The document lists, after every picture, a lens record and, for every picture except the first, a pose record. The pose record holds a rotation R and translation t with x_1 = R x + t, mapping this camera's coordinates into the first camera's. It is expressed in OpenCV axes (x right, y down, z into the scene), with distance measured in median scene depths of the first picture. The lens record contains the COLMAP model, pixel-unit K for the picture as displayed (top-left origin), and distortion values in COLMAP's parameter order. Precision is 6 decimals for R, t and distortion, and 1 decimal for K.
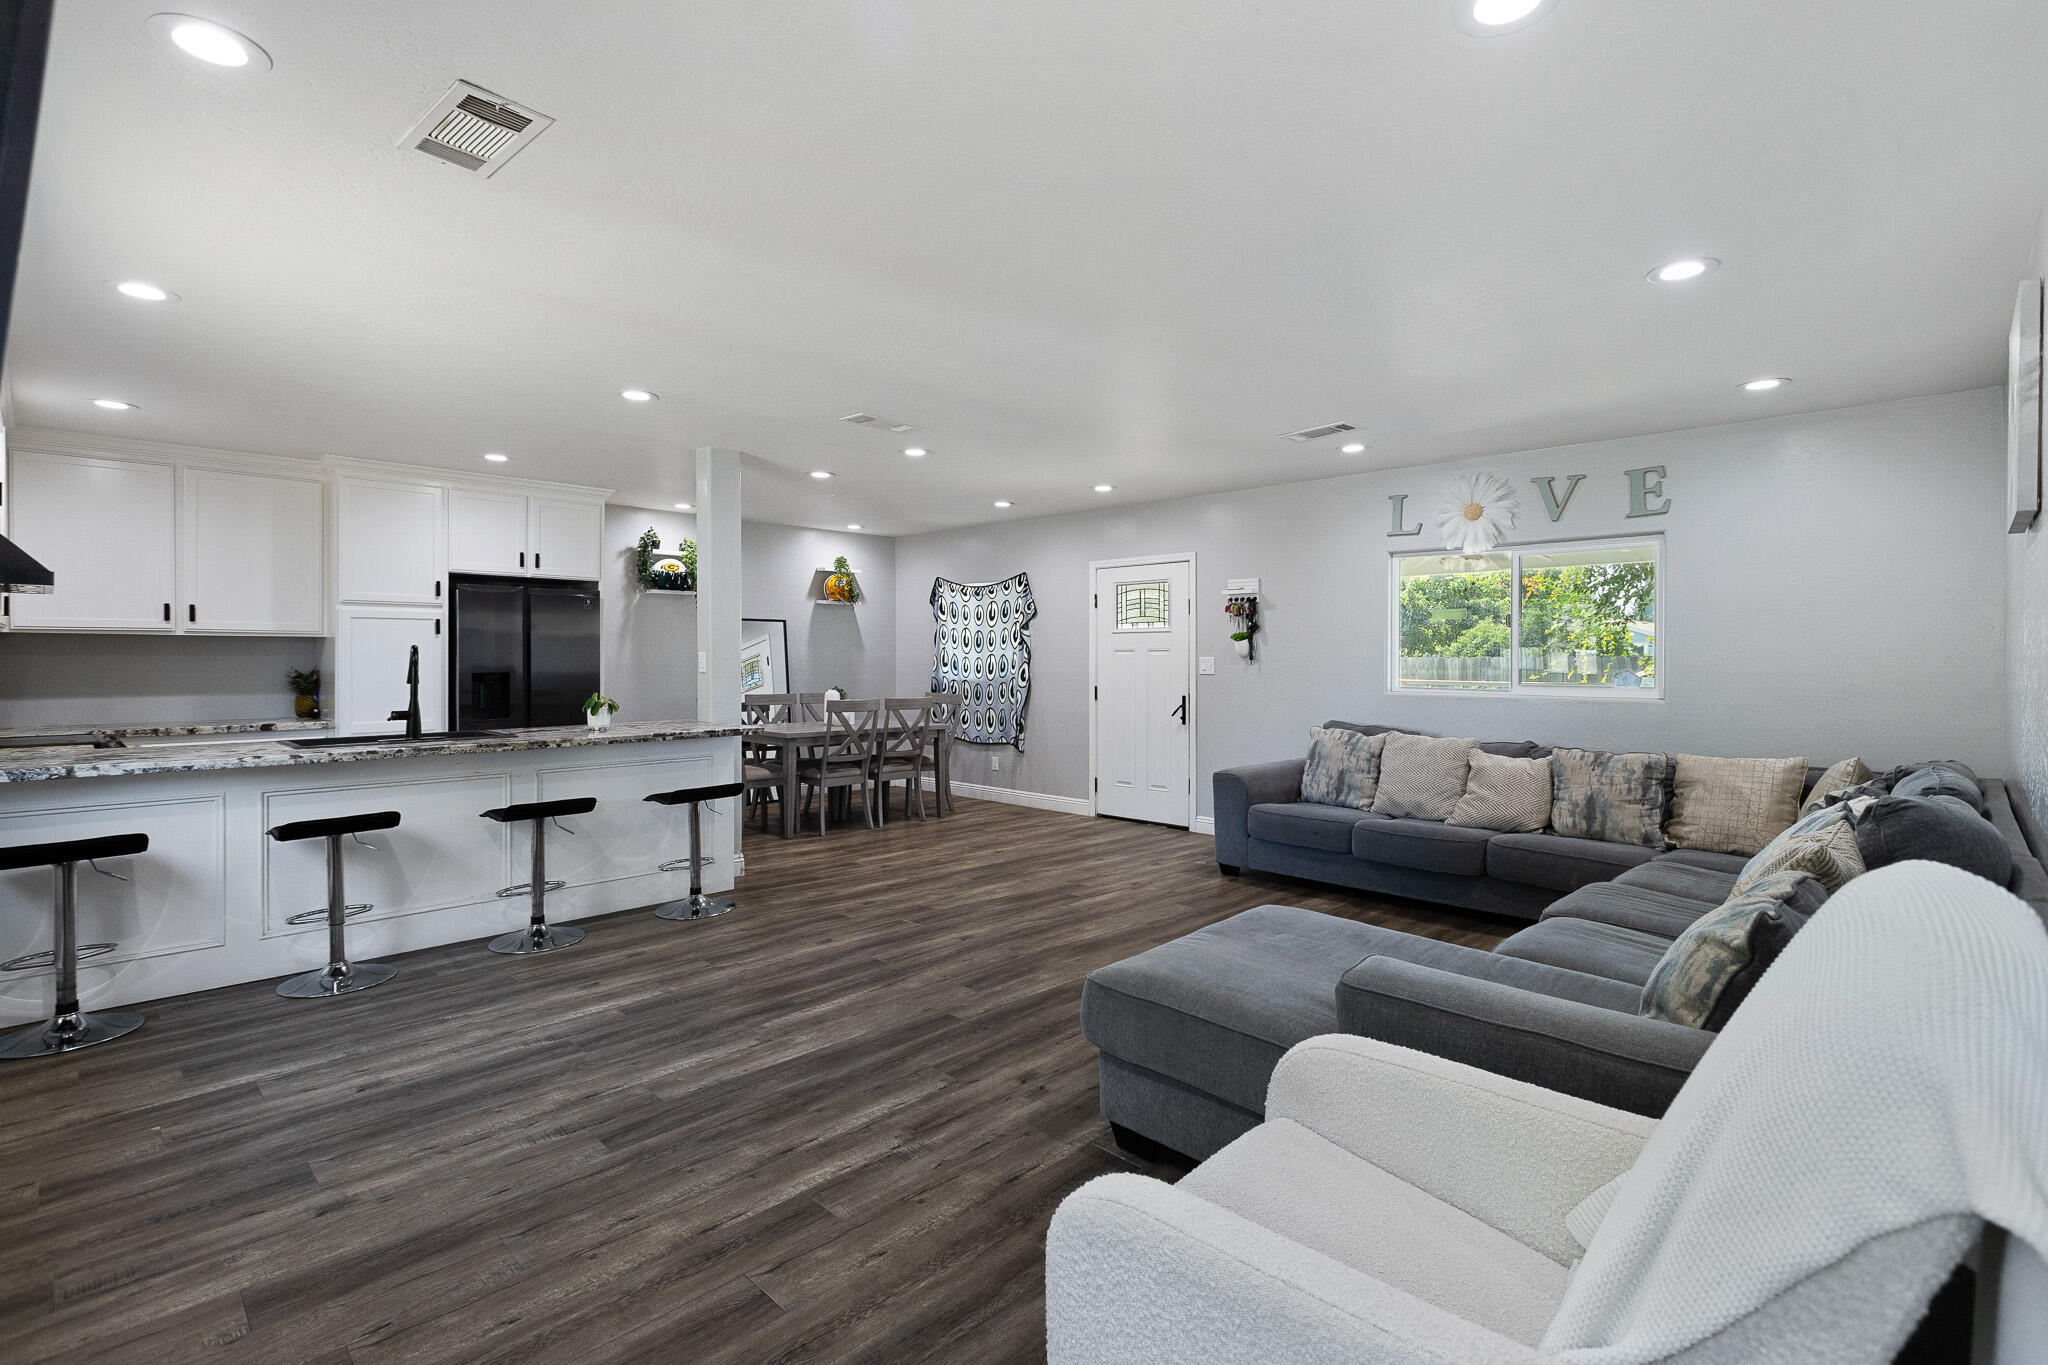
lens RADIAL K [[927.3, 0, 1025.9], [0, 927.3, 660.5], [0, 0, 1]] dist [0.001648, -0.000179]
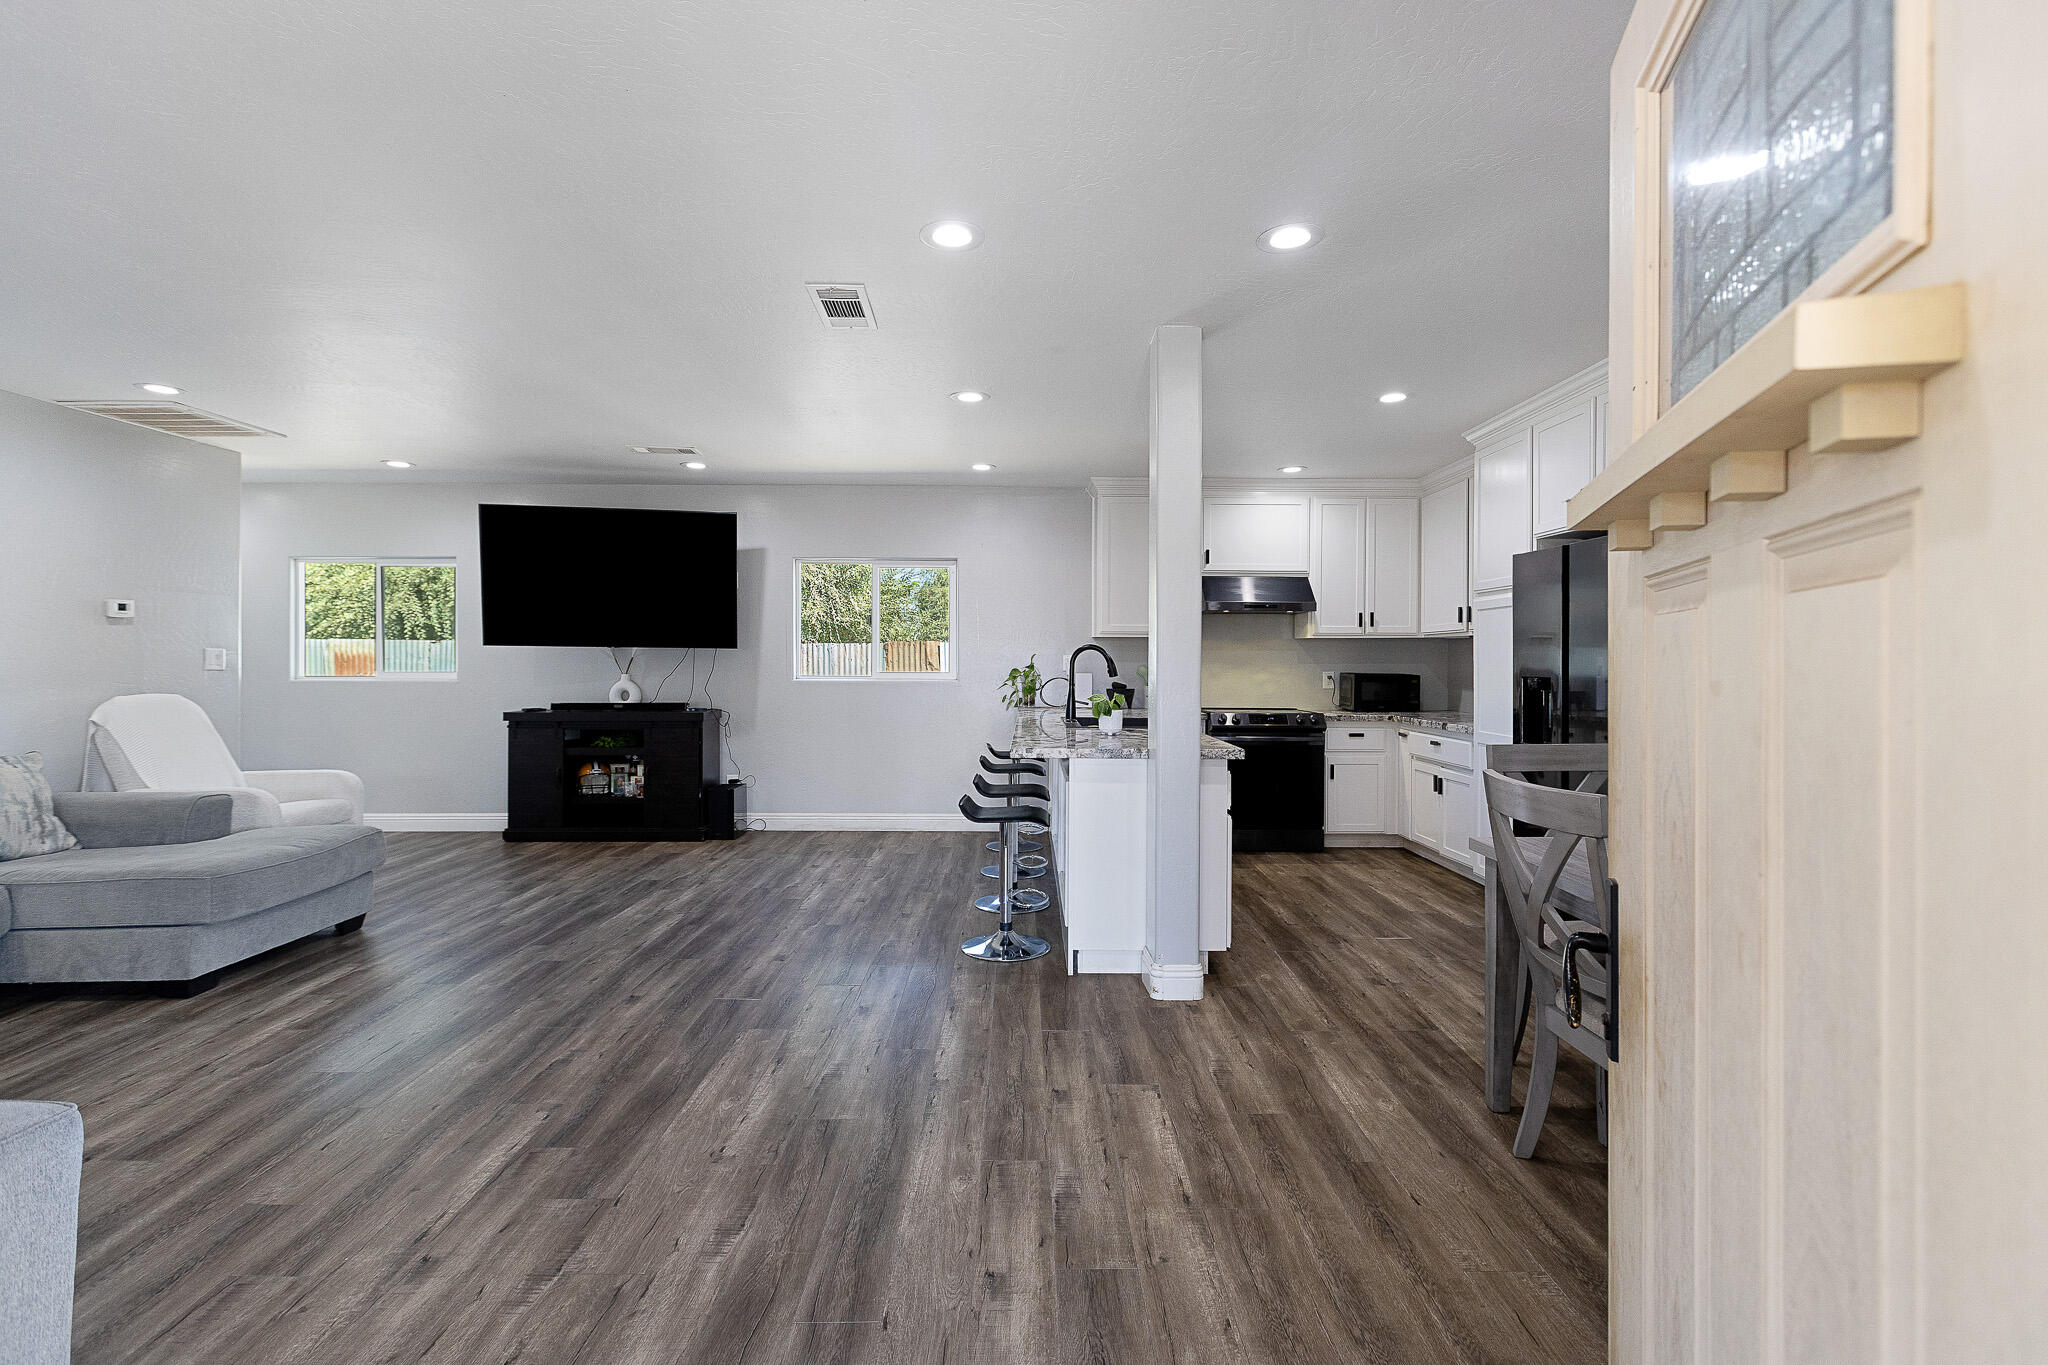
lens RADIAL K [[927.3, 0, 1025.9], [0, 927.3, 660.5], [0, 0, 1]] dist [0.001648, -0.000179]
pose [[-0.706508, -0.004096, -0.707693, 0.259911], [-0.002496, 0.999991, -0.003295, 0.006317], [0.707700, -0.000561, -0.706512, 1.770372]]
